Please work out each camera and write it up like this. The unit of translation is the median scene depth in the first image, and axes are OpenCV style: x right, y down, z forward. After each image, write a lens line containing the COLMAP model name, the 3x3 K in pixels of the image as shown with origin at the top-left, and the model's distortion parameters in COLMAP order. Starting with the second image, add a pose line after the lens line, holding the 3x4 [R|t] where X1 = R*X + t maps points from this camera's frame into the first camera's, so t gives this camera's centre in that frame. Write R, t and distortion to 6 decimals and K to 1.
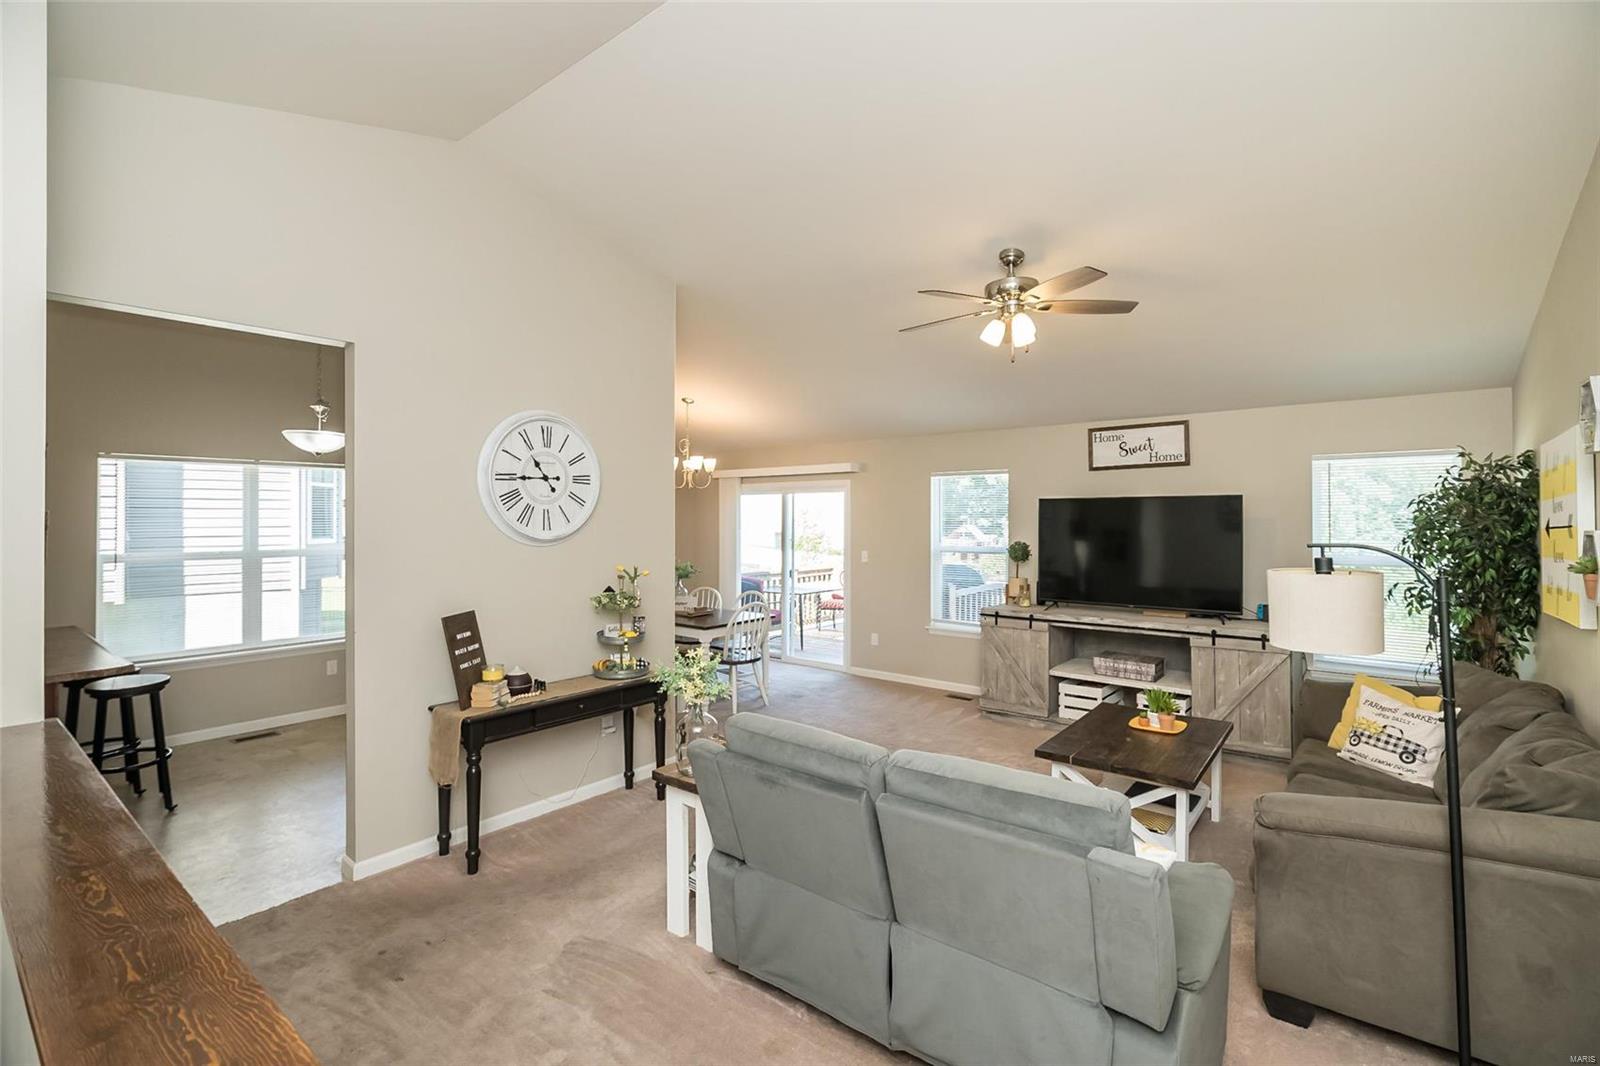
lens RADIAL K [[729.9, 0, 789.8], [0, 729.9, 517.1], [0, 0, 1]] dist [-0.000586, 0.000067]
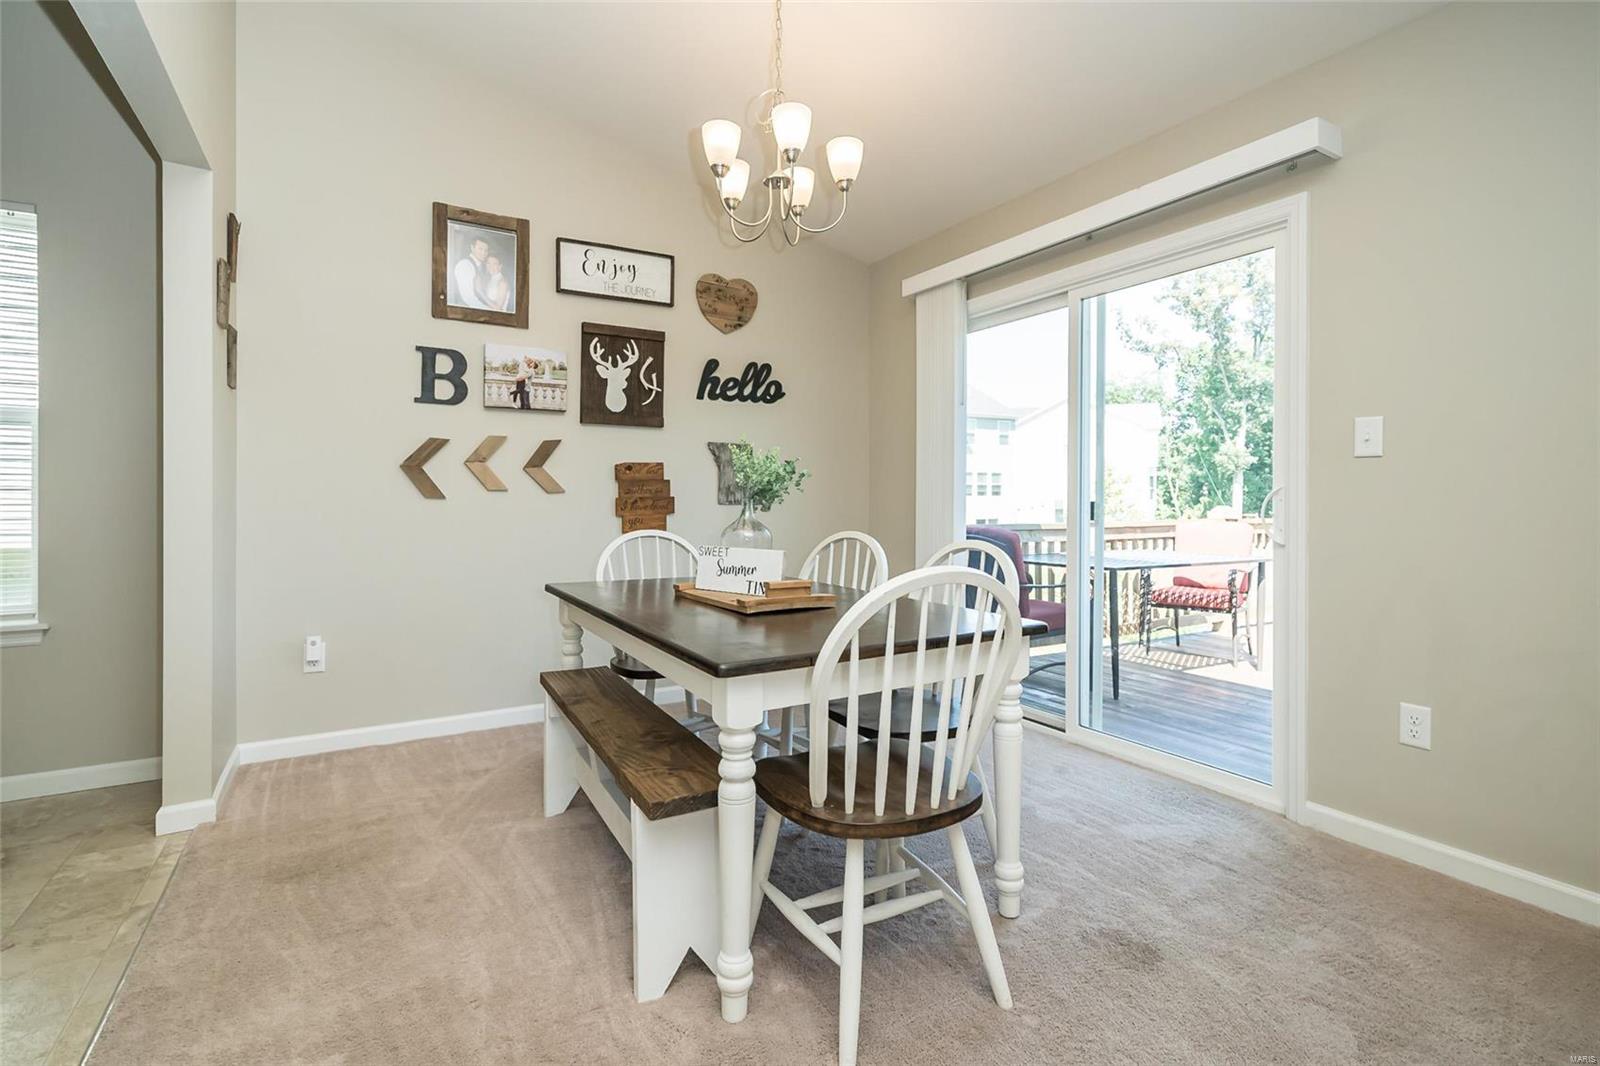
lens RADIAL K [[738.0, 0, 829.2], [0, 738.0, 496.0], [0, 0, 1]] dist [-0.001981, -0.000097]
pose [[0.950922, 0.004103, -0.309403, -0.020200], [-0.007083, 0.999939, -0.008507, 0.128724], [0.309349, 0.010281, 0.950893, 1.009852]]
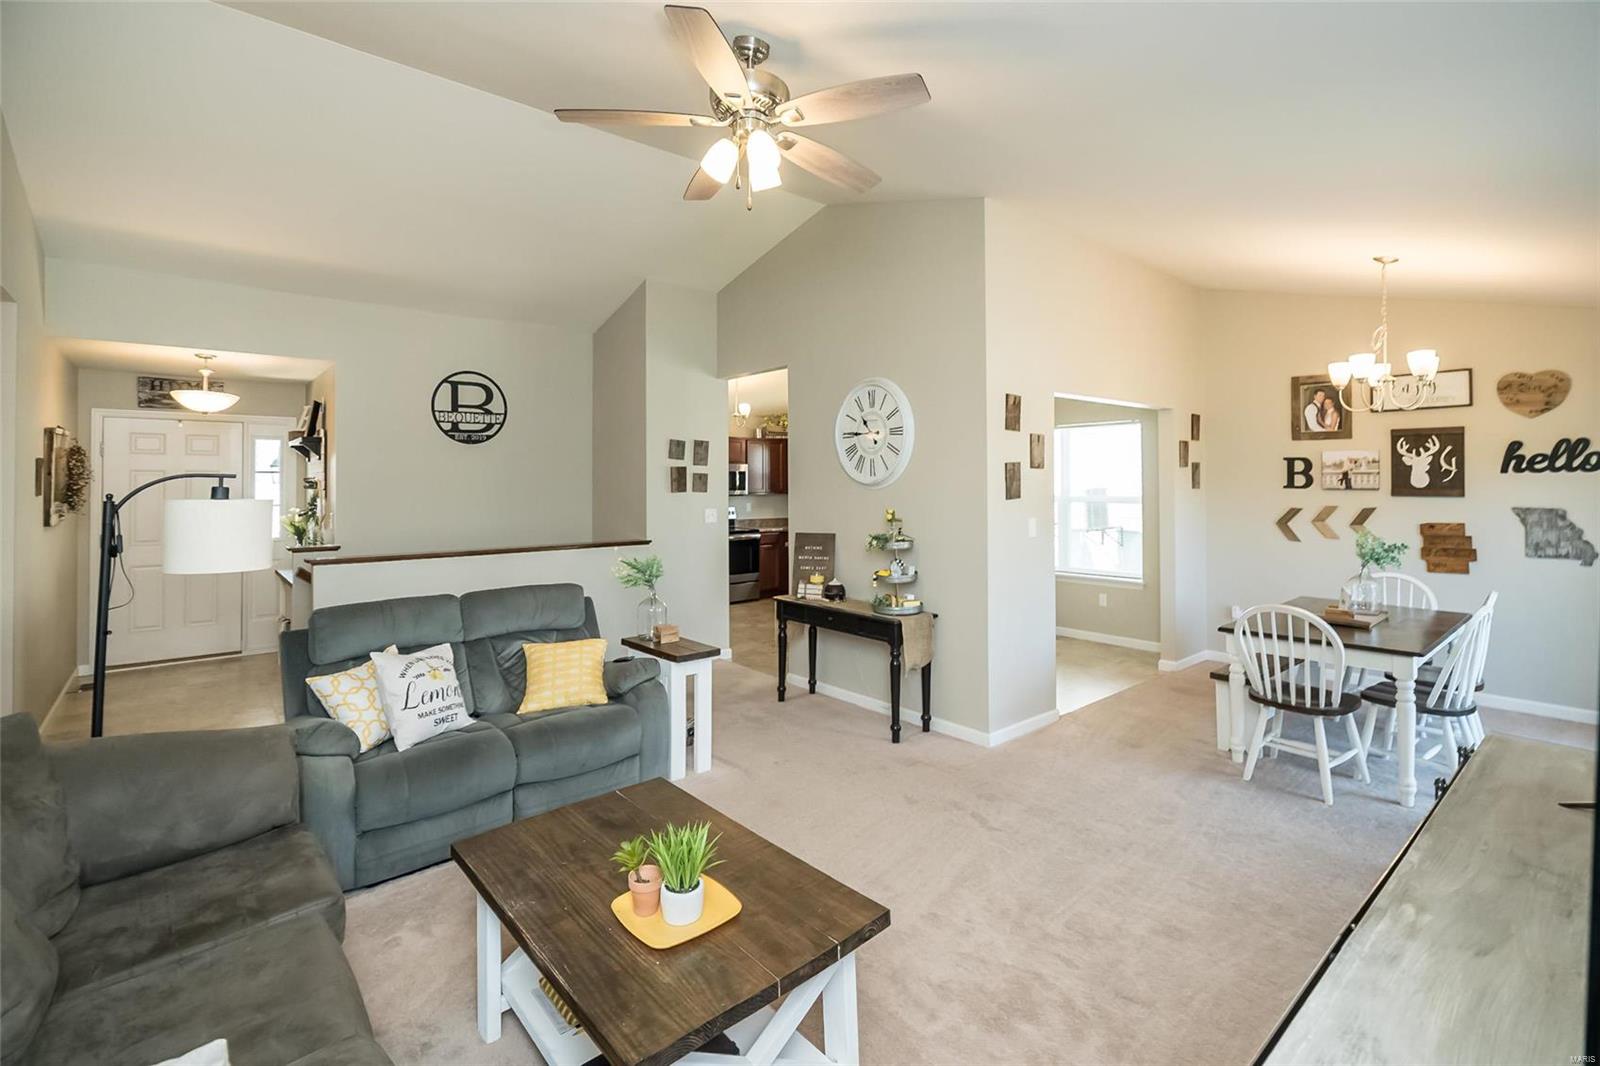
lens RADIAL K [[729.9, 0, 790.8], [0, 729.9, 475.8], [0, 0, 1]] dist [-0.000586, 0.000067]
pose [[-0.182732, -0.003195, -0.983158, 0.761782], [0.008538, 0.999952, -0.004837, 0.019088], [0.983126, -0.009278, -0.182696, 0.942149]]
